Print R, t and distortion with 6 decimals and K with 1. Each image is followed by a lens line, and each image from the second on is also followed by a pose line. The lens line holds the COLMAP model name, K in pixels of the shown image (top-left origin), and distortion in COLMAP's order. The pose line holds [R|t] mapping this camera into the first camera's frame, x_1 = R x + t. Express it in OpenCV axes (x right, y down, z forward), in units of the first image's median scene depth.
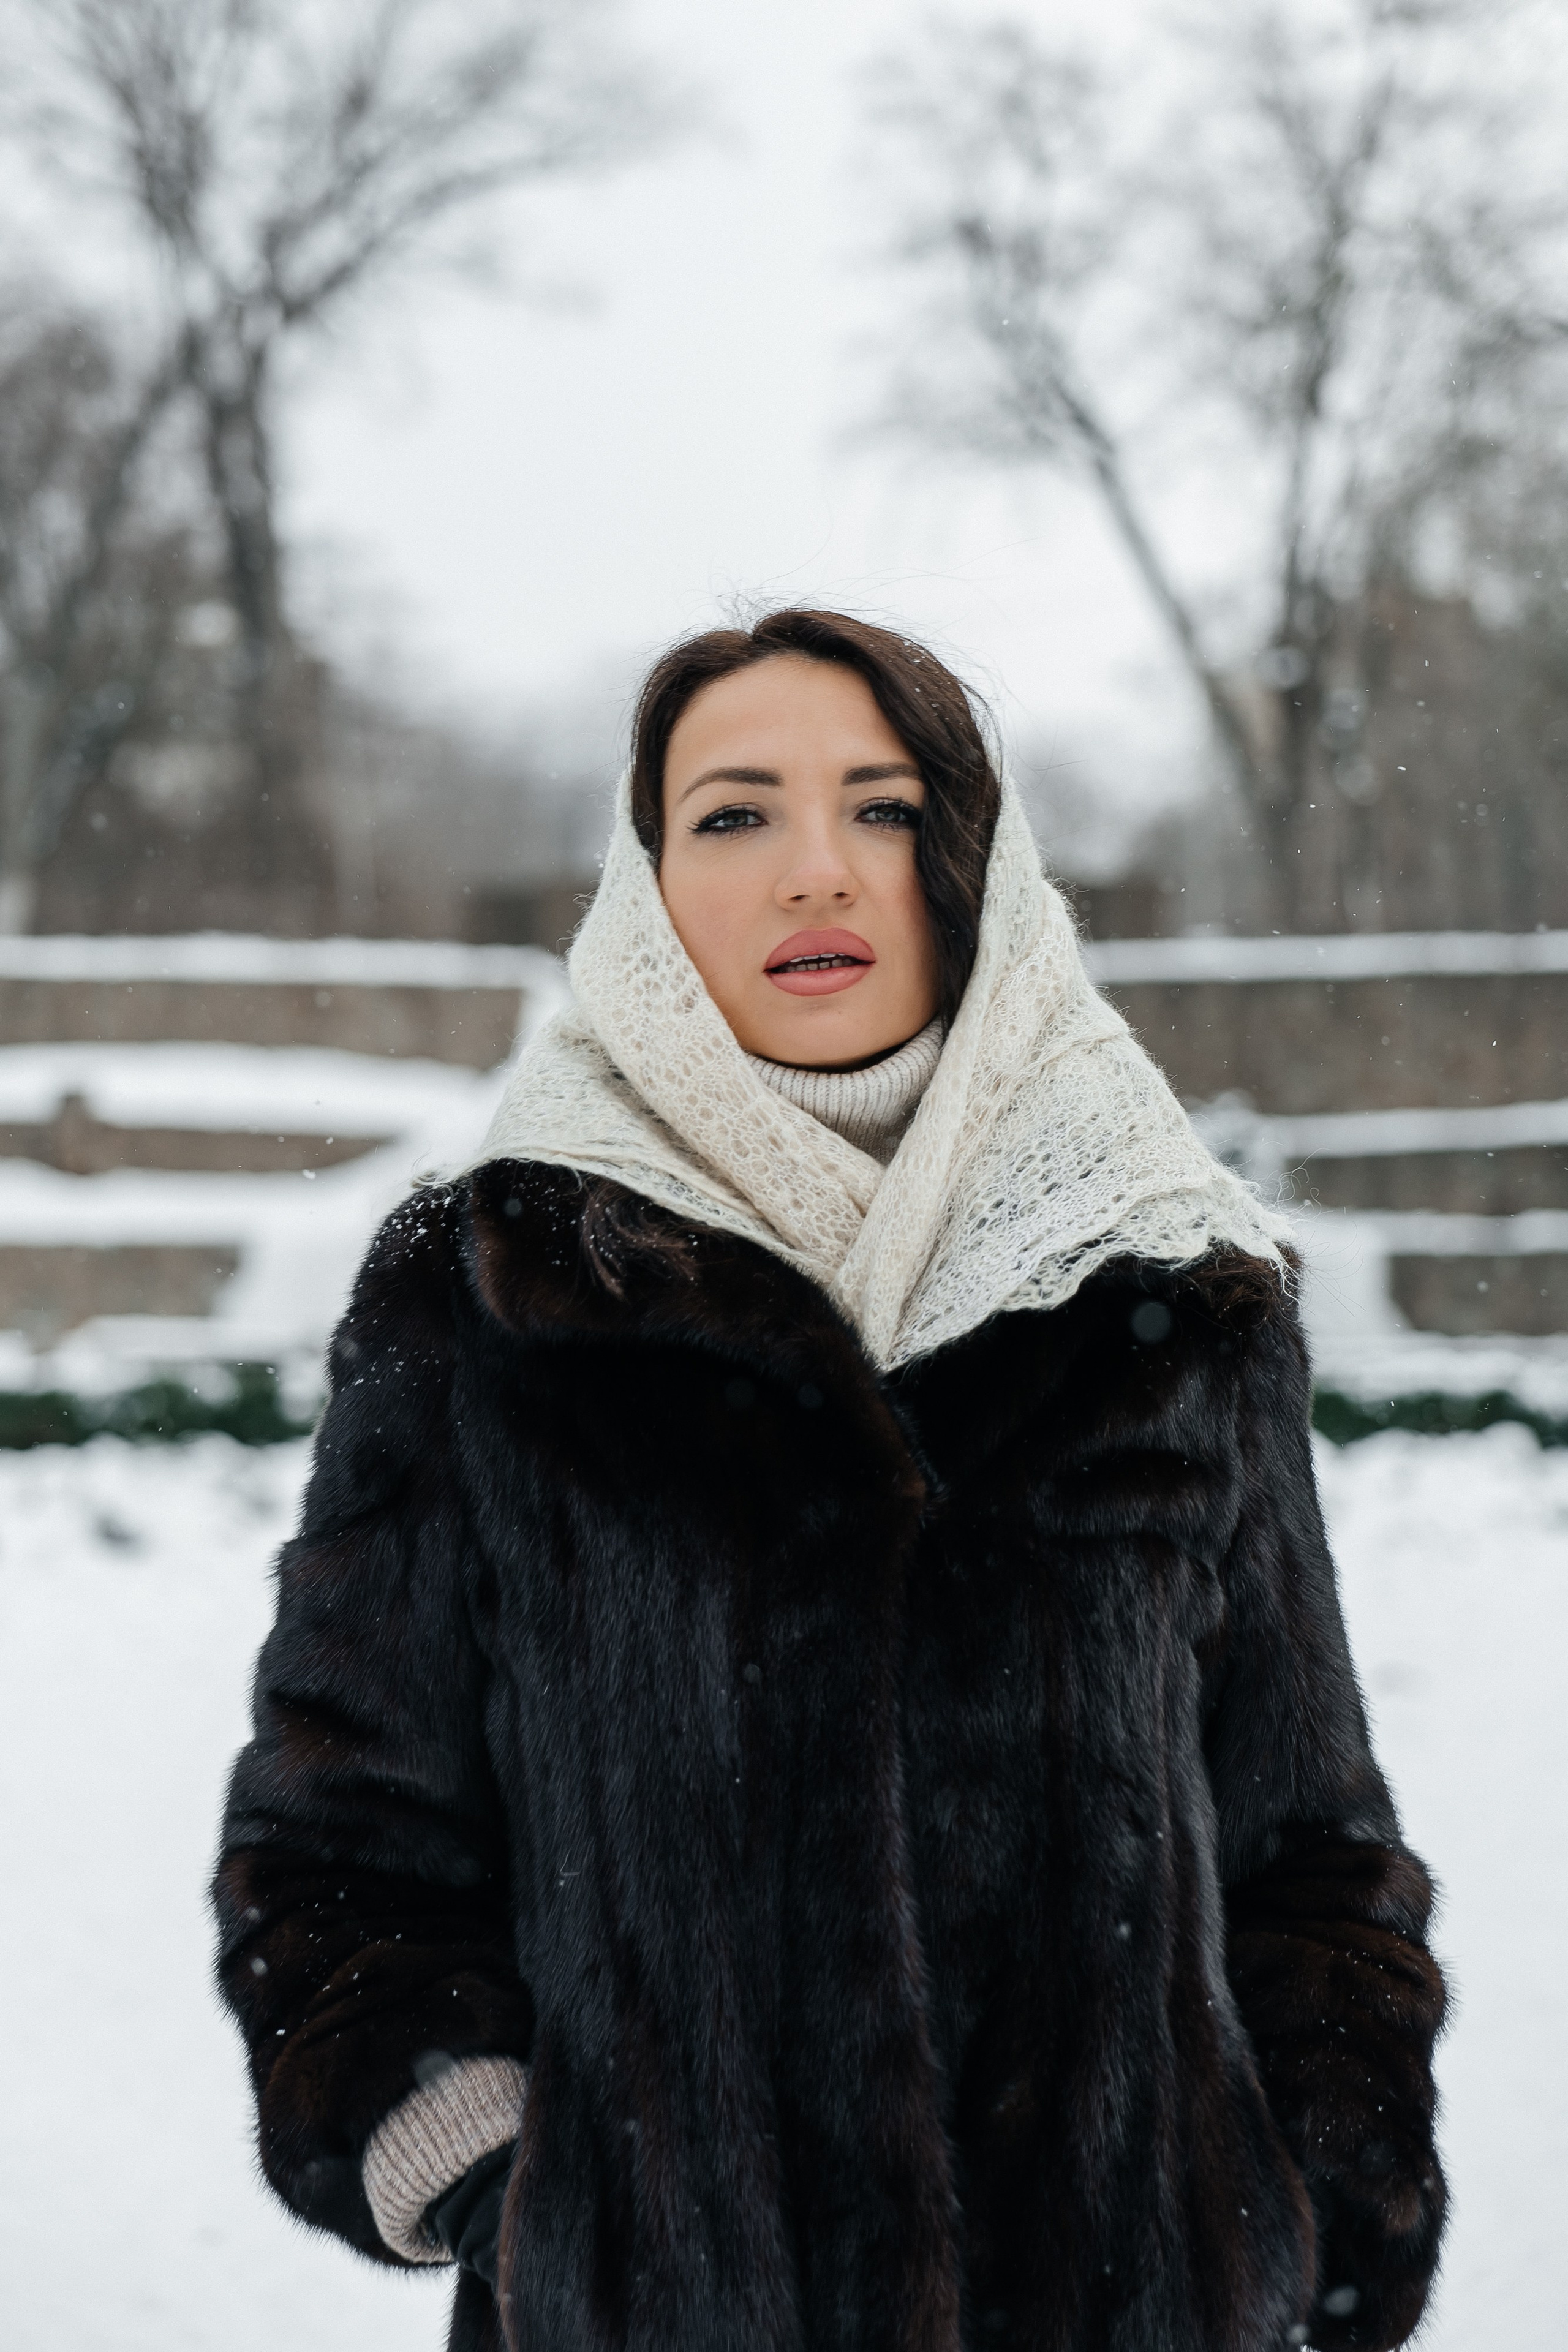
lens RADIAL K [[4172.1, 0, 784.3], [0, 4172.1, 1176.7], [0, 0, 1]] dist [-0.098532, 0.000000]
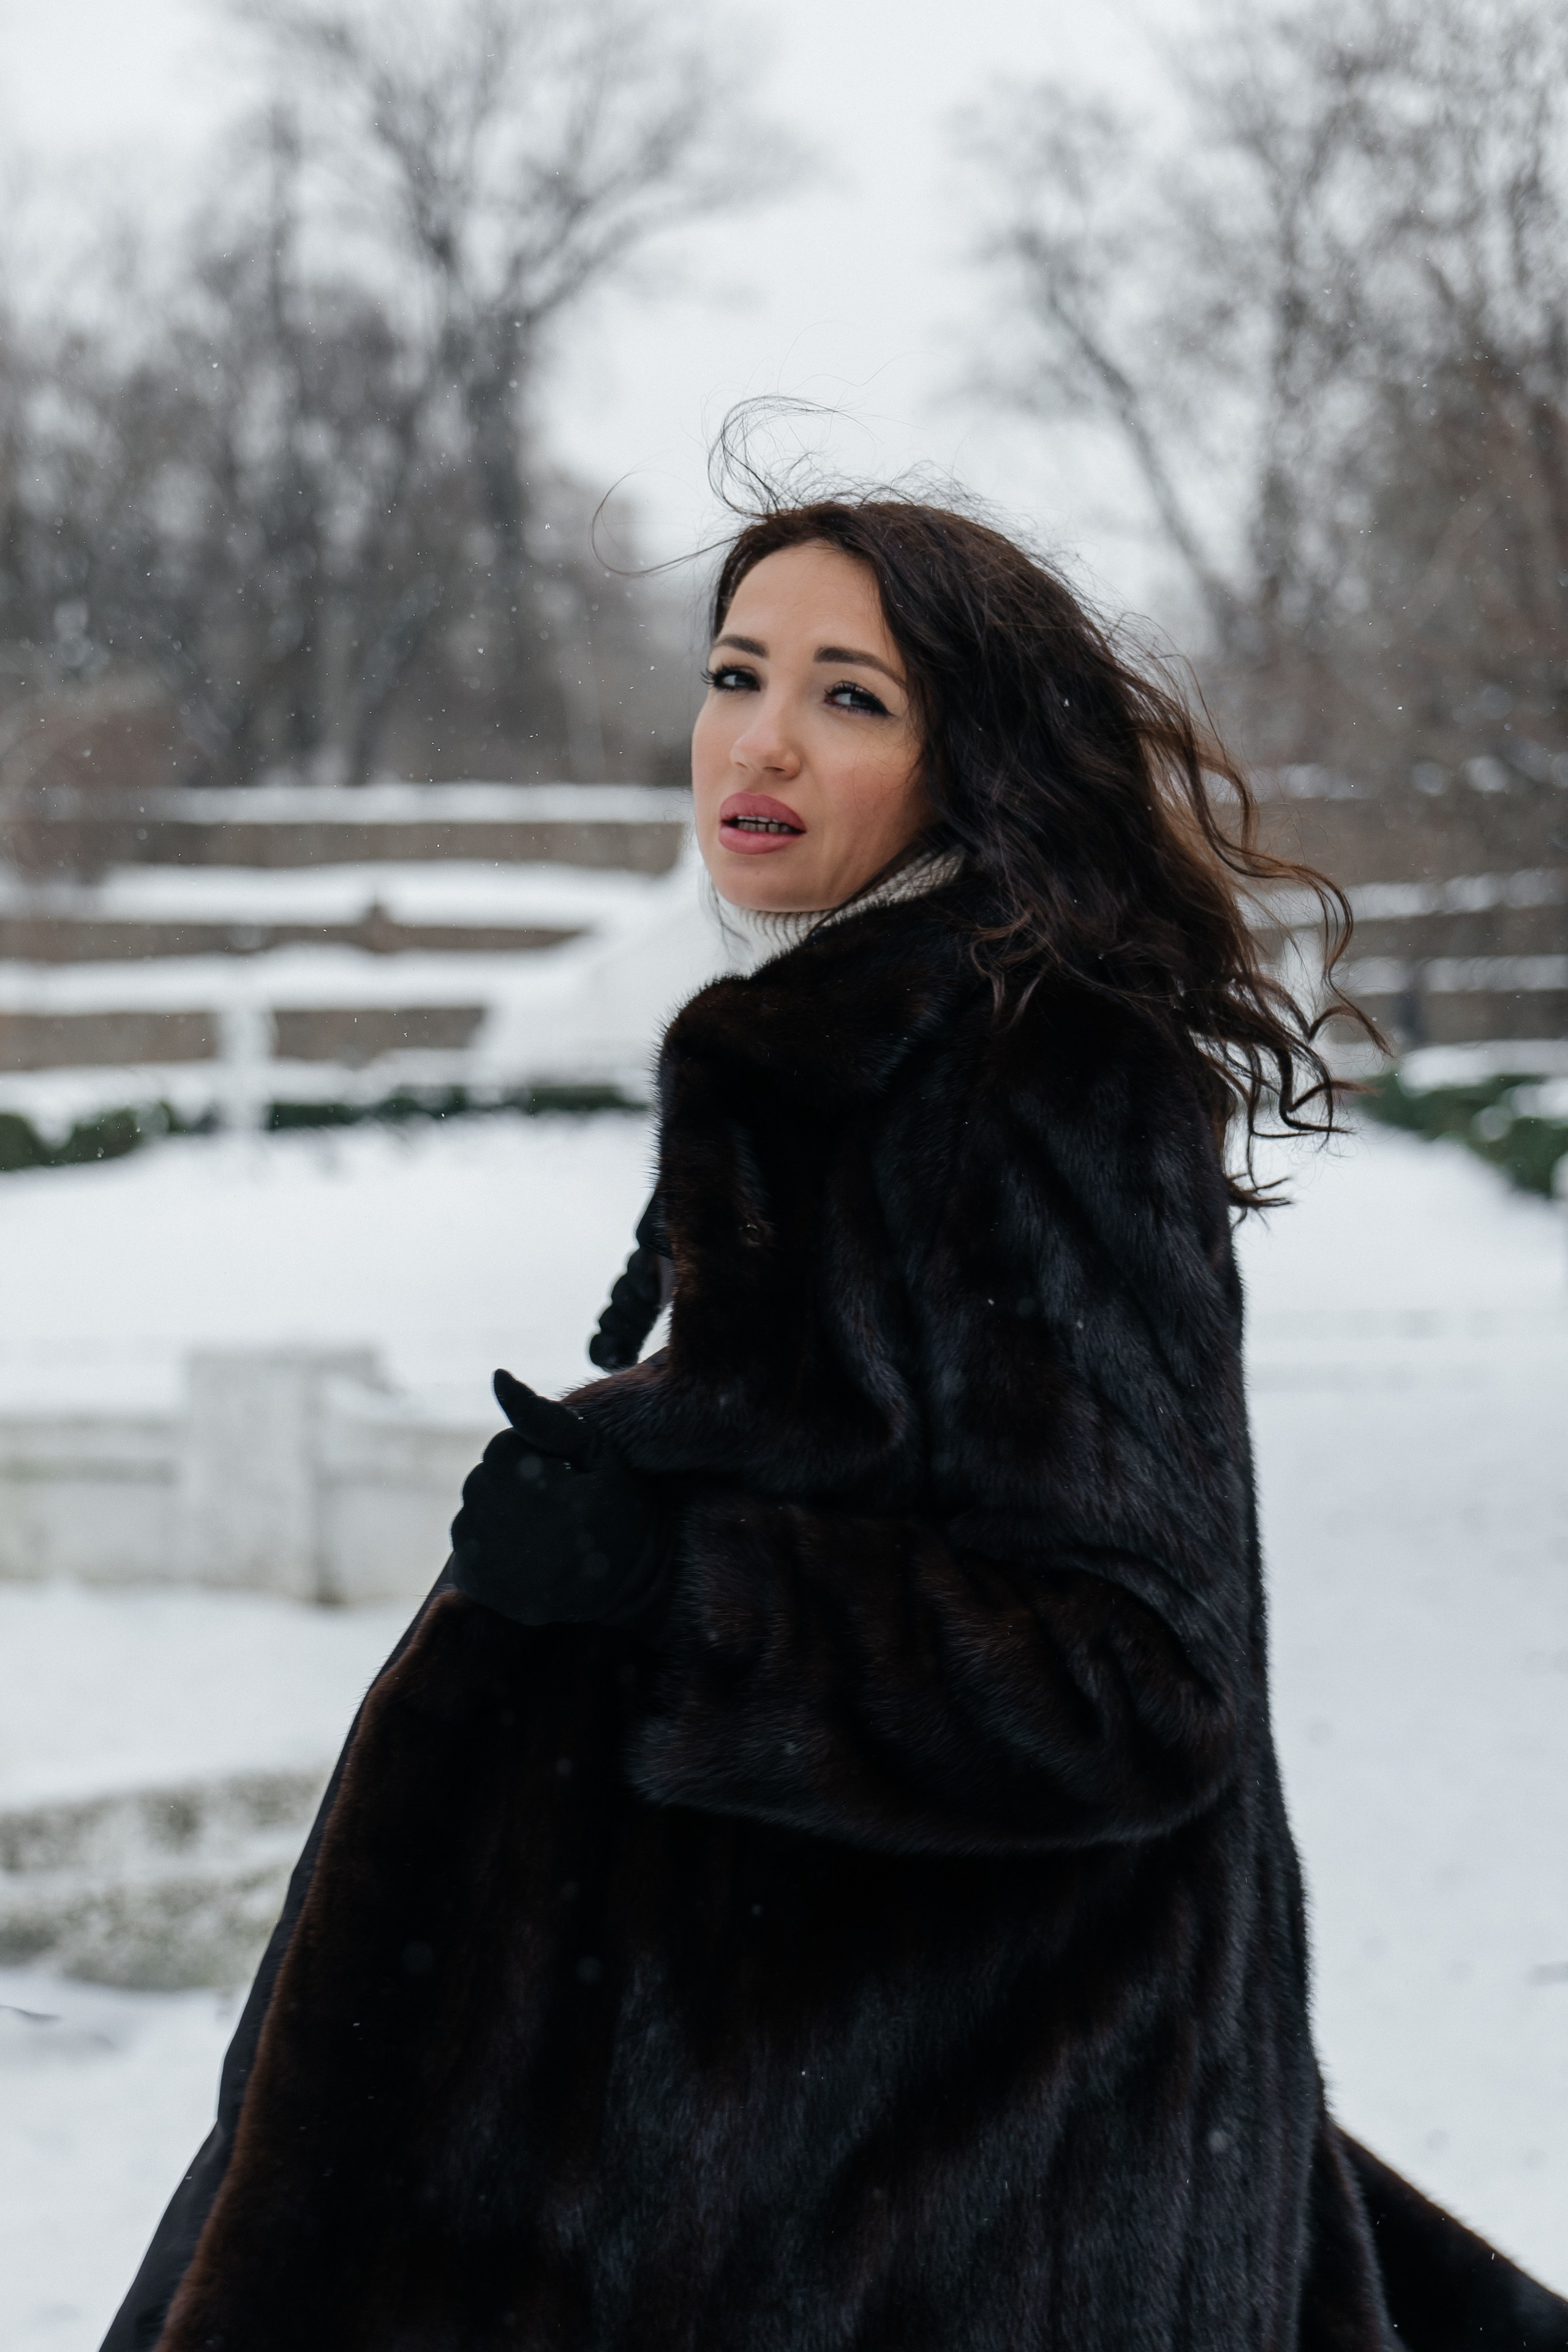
lens RADIAL K [[3658.9, 0, 789.2], [0, 3658.9, 1177.8], [0, 0, 1]] dist [0.051732, 0.000000]
pose [[0.997260, -0.009628, -0.073344, 0.053519], [0.014730, 0.997484, 0.069347, -0.008231], [0.072492, -0.070237, 0.994893, -0.219020]]
